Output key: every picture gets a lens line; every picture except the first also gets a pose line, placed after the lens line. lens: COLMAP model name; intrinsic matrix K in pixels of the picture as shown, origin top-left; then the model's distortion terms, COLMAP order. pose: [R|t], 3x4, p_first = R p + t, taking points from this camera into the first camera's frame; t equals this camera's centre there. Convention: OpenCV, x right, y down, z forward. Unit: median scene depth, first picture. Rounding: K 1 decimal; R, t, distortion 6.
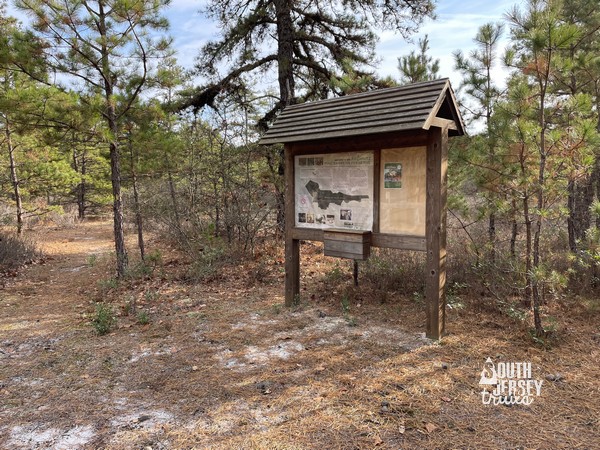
lens RADIAL K [[448.5, 0, 297.1], [0, 448.5, 223.8], [0, 0, 1]] dist [0.046814, -0.054254]
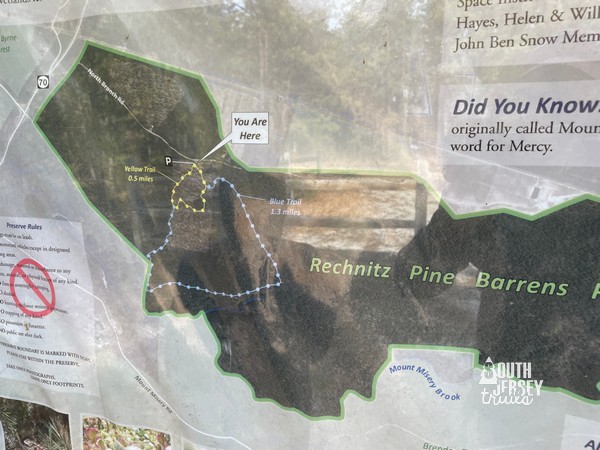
lens RADIAL K [[448.5, 0, 303.1], [0, 448.5, 228.3], [0, 0, 1]] dist [0.046814, -0.054254]
pose [[0.918905, -0.064643, 0.389145, 0.031646], [0.032169, 0.995476, 0.089403, -0.074092], [-0.393164, -0.069635, 0.916828, 0.951039]]
